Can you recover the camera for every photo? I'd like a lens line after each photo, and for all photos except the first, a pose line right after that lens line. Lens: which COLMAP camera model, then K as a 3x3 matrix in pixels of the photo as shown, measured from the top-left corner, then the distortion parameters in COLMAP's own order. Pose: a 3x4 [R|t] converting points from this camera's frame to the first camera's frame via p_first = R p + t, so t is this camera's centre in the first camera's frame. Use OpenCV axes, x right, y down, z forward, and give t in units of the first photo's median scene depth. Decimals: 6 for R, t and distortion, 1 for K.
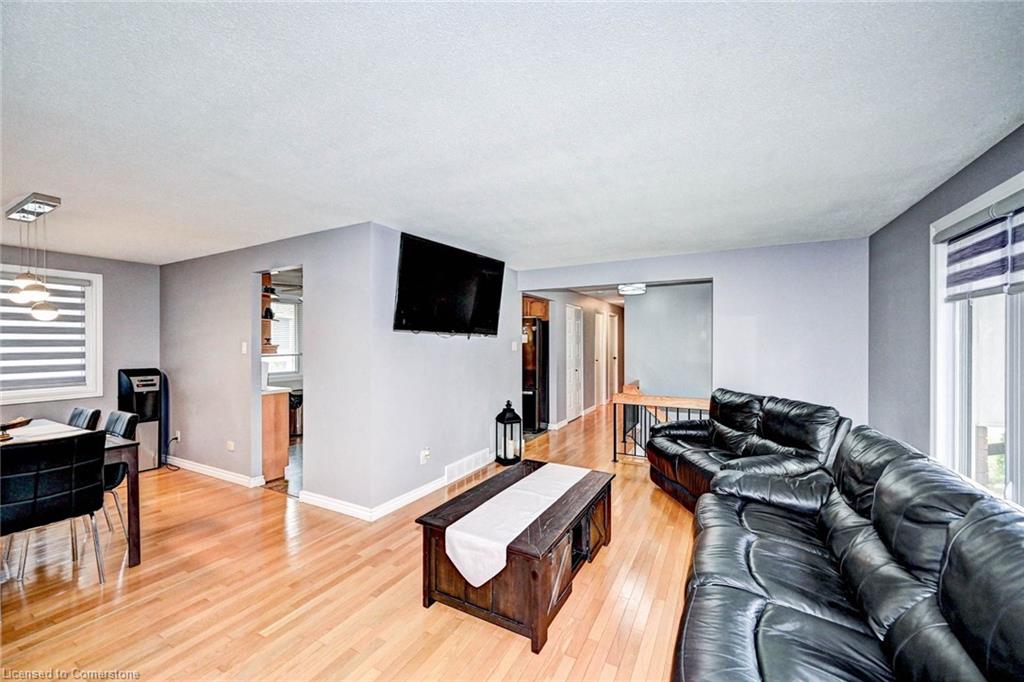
lens RADIAL K [[404.6, 0, 508.5], [0, 404.6, 344.6], [0, 0, 1]] dist [-0.001757, 0.000396]
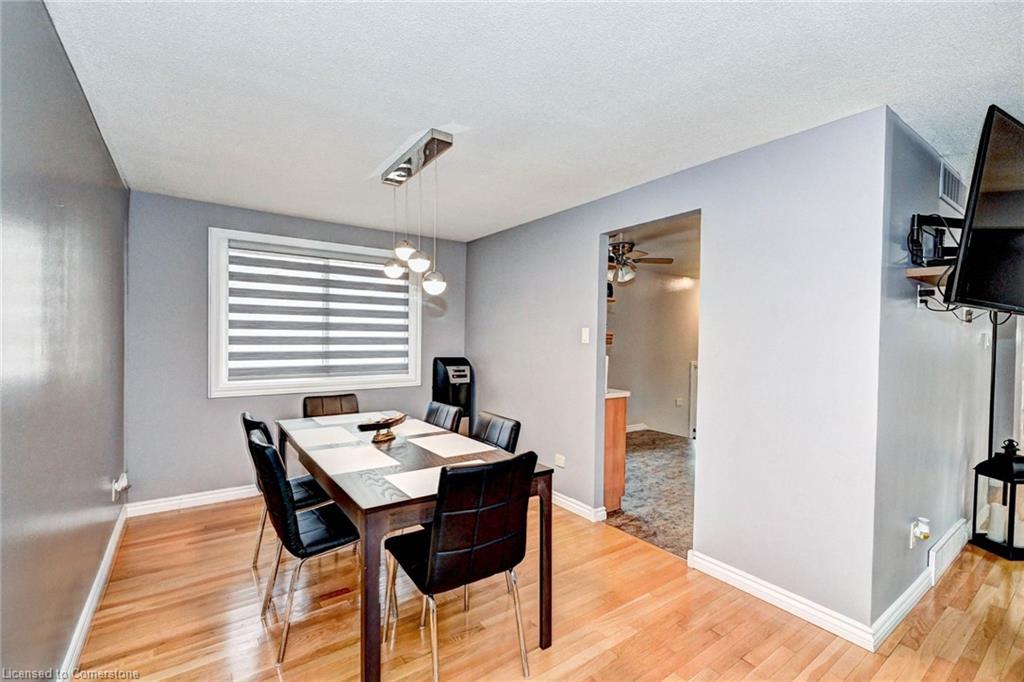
lens RADIAL K [[441.6, 0, 510.0], [0, 441.6, 343.8], [0, 0, 1]] dist [0.000138, 0.000272]
pose [[0.900576, 0.022858, -0.434096, -0.400031], [-0.018850, 0.999731, 0.013536, 0.014569], [0.434289, -0.004007, 0.900765, 0.181640]]
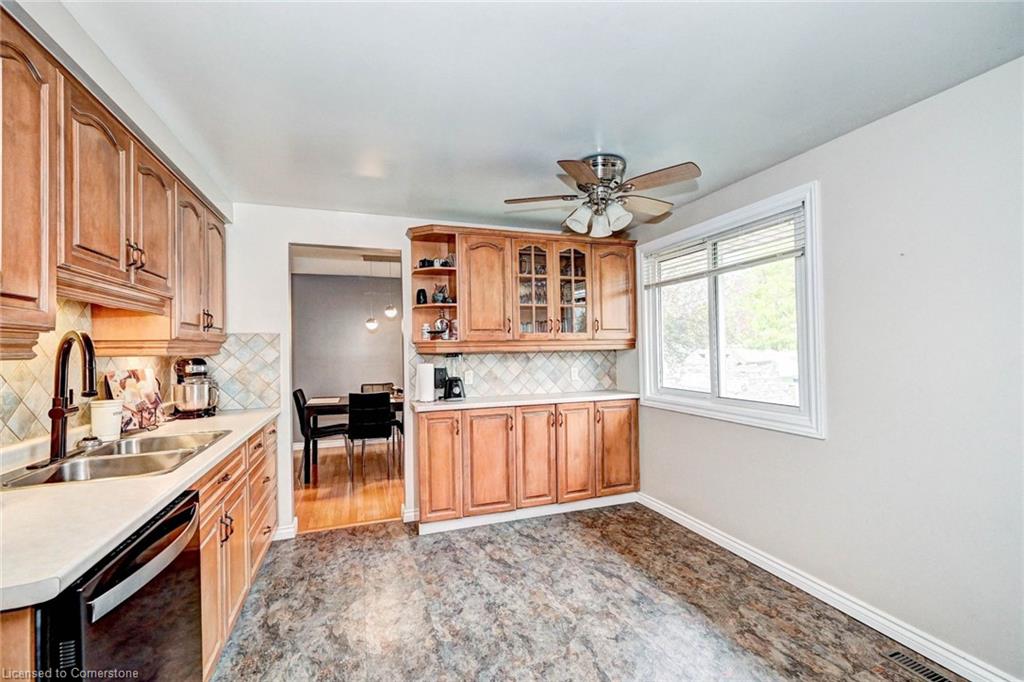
lens RADIAL K [[426.3, 0, 504.3], [0, 426.3, 343.6], [0, 0, 1]] dist [0.001600, -0.000057]
pose [[-0.672791, 0.006356, -0.739805, -0.127025], [0.016442, 0.999845, -0.006362, 0.011903], [0.739650, -0.016444, -0.672791, 1.628591]]
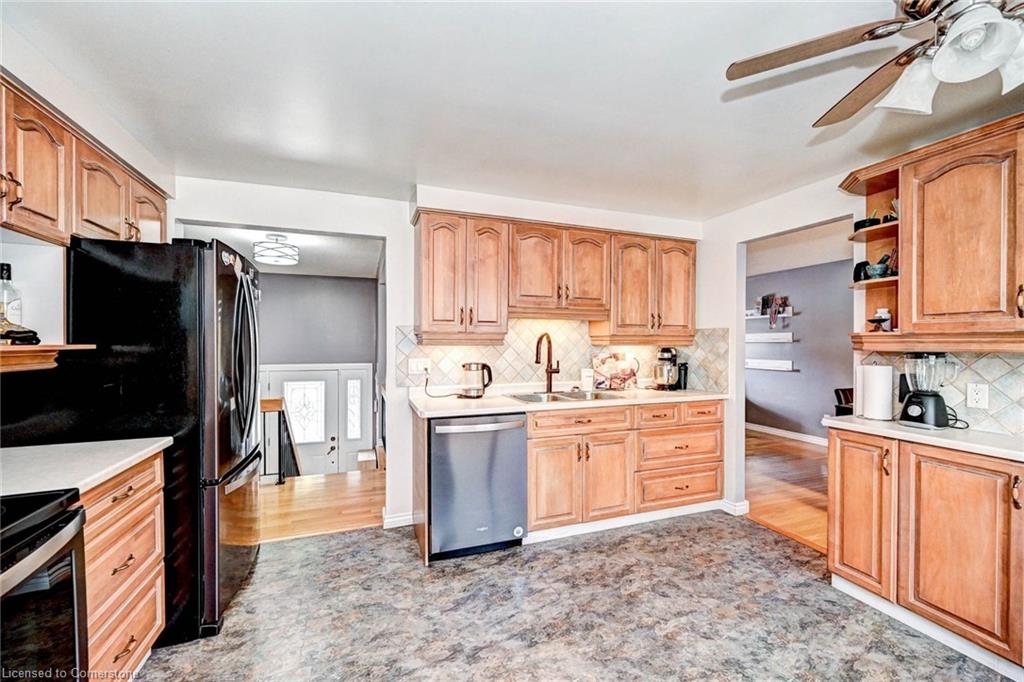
lens RADIAL K [[403.2, 0, 508.3], [0, 403.2, 346.8], [0, 0, 1]] dist [-0.000655, -0.000019]
pose [[-0.750044, -0.005982, 0.661361, -0.596837], [0.000547, 0.999953, 0.009664, 0.011304], [-0.661388, 0.007610, -0.750005, 1.705015]]
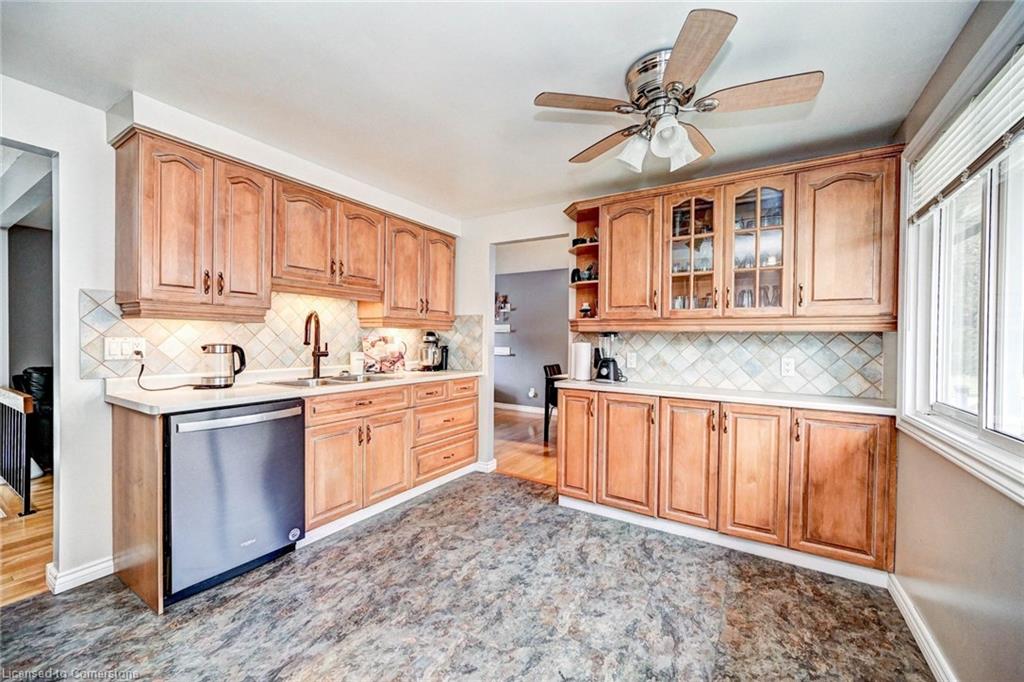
lens RADIAL K [[404.6, 0, 508.5], [0, 404.6, 344.6], [0, 0, 1]] dist [-0.001757, 0.000396]
pose [[-0.997924, -0.011879, 0.063291, -0.520020], [-0.010947, 0.999827, 0.015044, 0.034879], [-0.063458, 0.014320, -0.997882, 1.751904]]
